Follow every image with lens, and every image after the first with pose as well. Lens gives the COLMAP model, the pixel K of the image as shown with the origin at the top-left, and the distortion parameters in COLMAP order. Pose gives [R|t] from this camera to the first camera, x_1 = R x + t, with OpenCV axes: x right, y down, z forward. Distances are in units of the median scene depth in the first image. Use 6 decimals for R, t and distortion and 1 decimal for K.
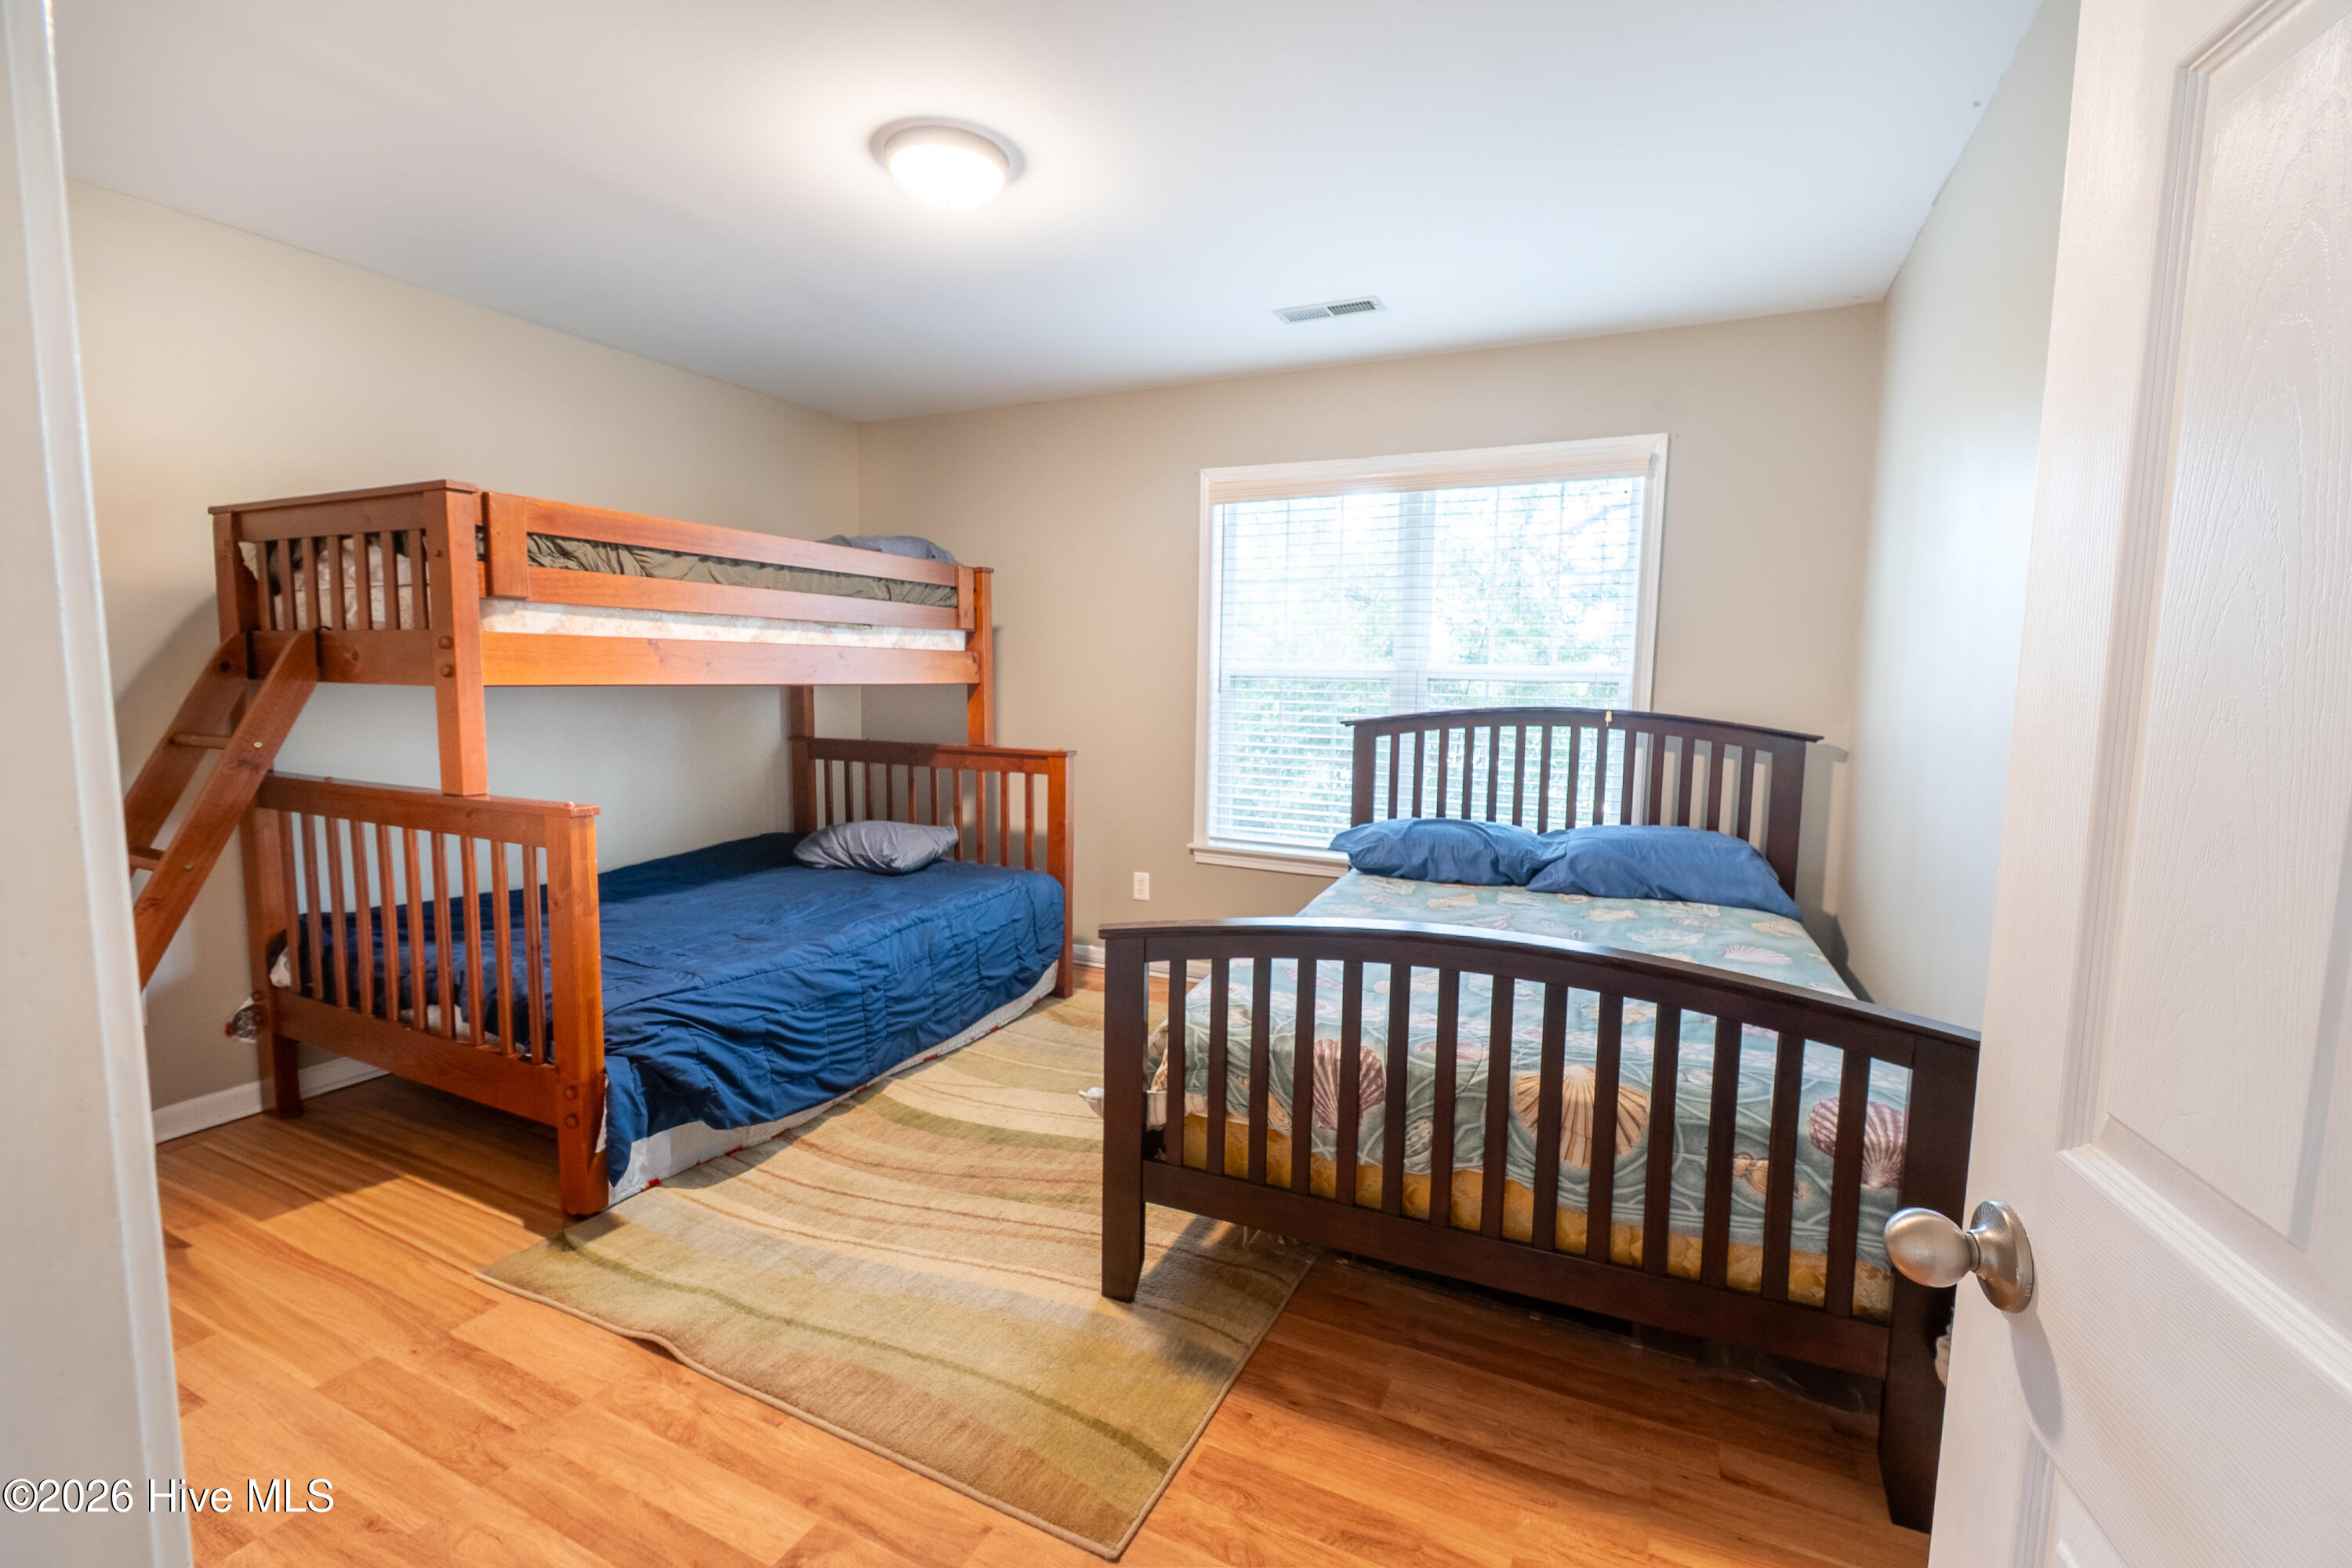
lens RADIAL K [[1025.2, 0, 1177.4], [0, 1025.2, 775.7], [0, 0, 1]] dist [0.016400, -0.009571]
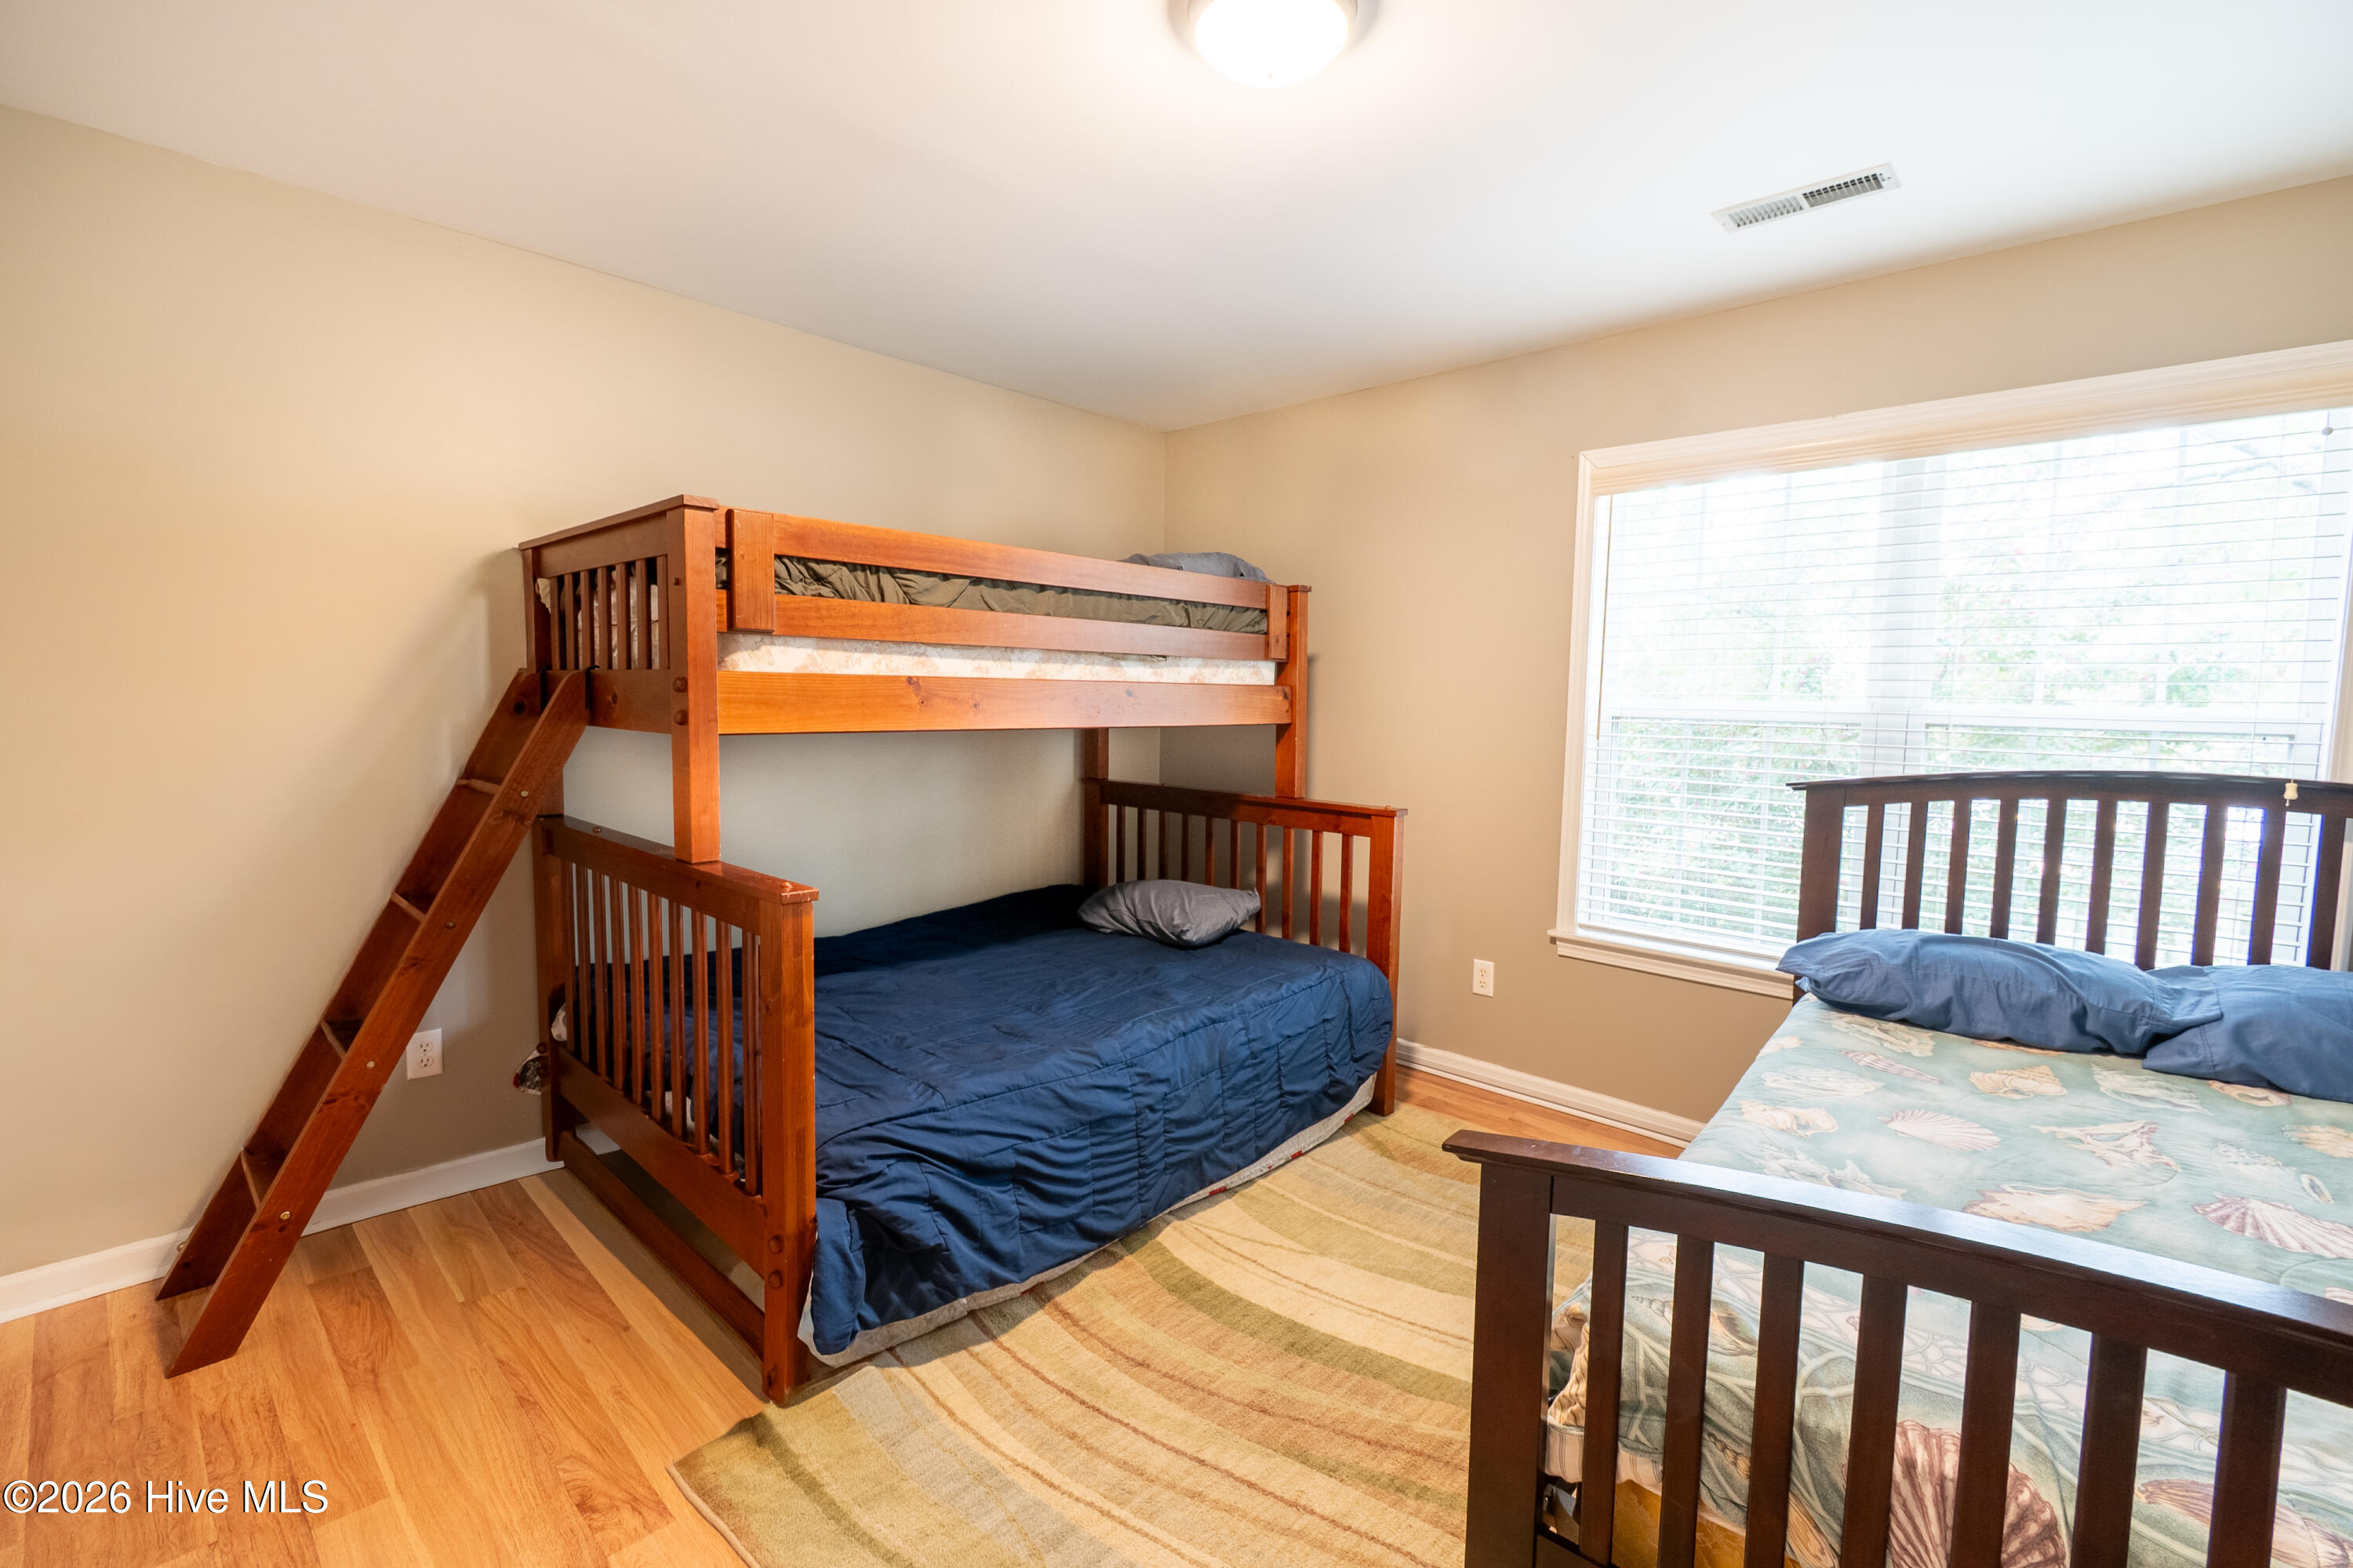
lens RADIAL K [[1025.6, 0, 1177.9], [0, 1025.6, 775.7], [0, 0, 1]] dist [0.016400, -0.009571]
pose [[0.956086, 0.024264, -0.292081, -0.045578], [-0.031465, 0.999305, -0.019979, -0.036313], [0.291393, 0.028291, 0.956185, 0.224465]]
